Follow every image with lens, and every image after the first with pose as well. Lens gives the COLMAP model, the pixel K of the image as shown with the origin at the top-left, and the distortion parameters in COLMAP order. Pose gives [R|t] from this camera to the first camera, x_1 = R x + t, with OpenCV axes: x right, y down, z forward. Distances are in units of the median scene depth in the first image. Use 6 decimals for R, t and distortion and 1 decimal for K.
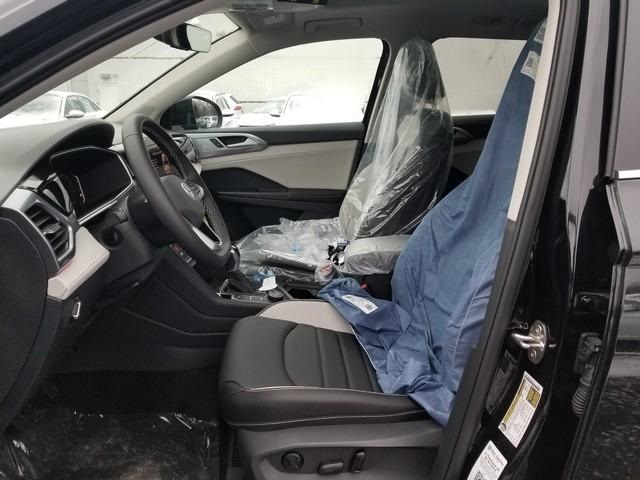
lens RADIAL K [[486.8, 0, 322.9], [0, 486.8, 241.9], [0, 0, 1]] dist [0.040009, -0.060675]
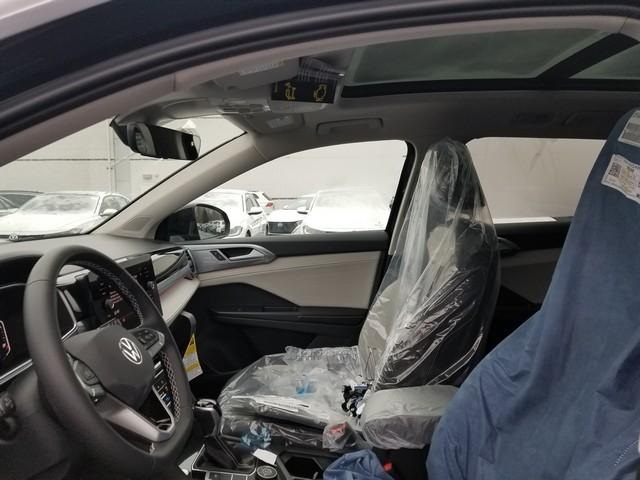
lens RADIAL K [[486.8, 0, 316.1], [0, 486.8, 241.0], [0, 0, 1]] dist [0.040009, -0.060675]
pose [[0.997199, -0.002601, -0.074748, 0.028154], [-0.011525, 0.982117, -0.187921, -0.080849], [0.073900, 0.188256, 0.979336, 0.187100]]
